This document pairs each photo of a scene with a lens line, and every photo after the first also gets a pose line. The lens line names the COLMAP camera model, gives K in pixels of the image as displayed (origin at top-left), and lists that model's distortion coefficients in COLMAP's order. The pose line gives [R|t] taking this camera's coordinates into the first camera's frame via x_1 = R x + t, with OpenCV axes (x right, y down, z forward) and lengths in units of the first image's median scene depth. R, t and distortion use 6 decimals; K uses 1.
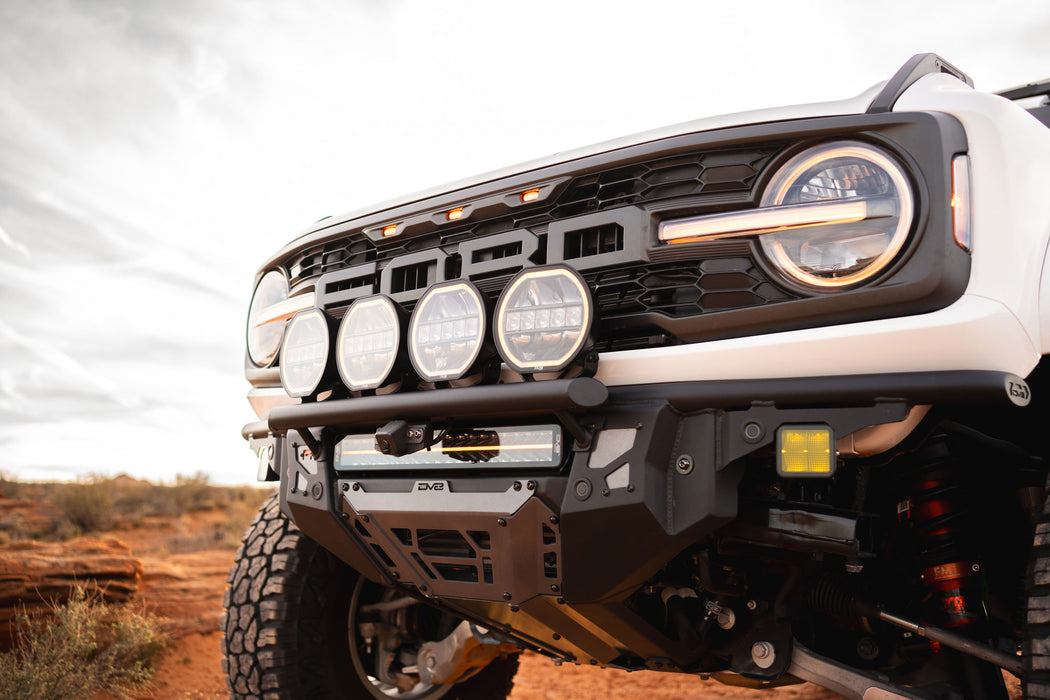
lens RADIAL K [[1061.1, 0, 525.0], [0, 1061.1, 350.0], [0, 0, 1]] dist [-0.023640, 0.156094]
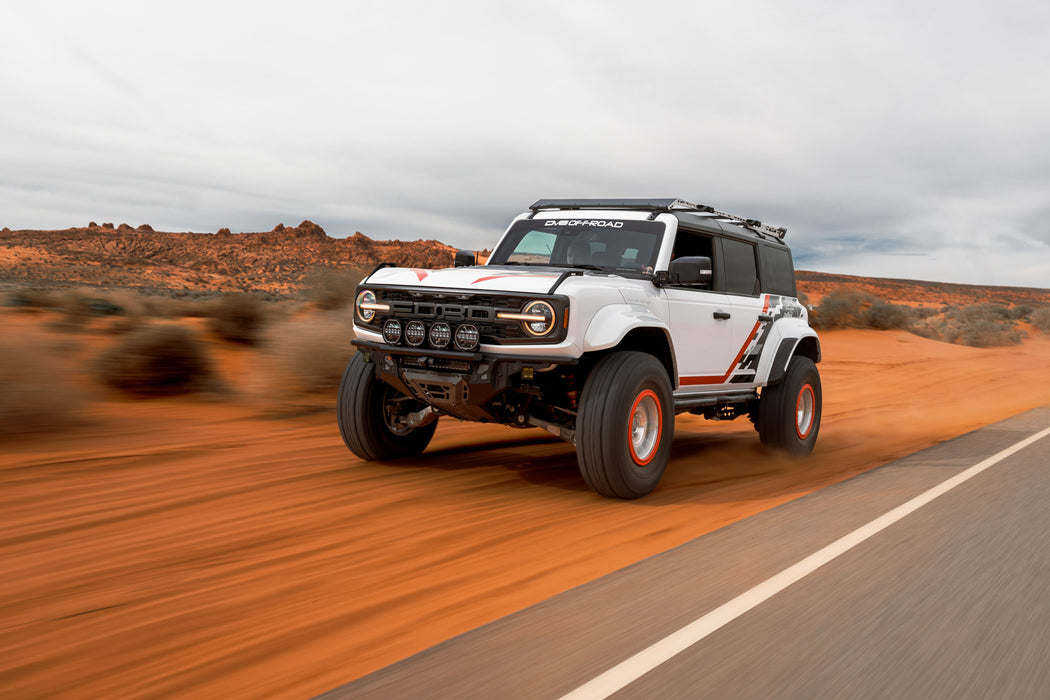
lens RADIAL K [[1061.1, 0, 525.0], [0, 1061.1, 350.0], [0, 0, 1]] dist [-0.023640, 0.156094]
pose [[0.989167, 0.024909, 0.144667, -0.270881], [-0.055450, 0.975888, 0.211111, -0.657094], [-0.135920, -0.216846, 0.966697, -2.279526]]
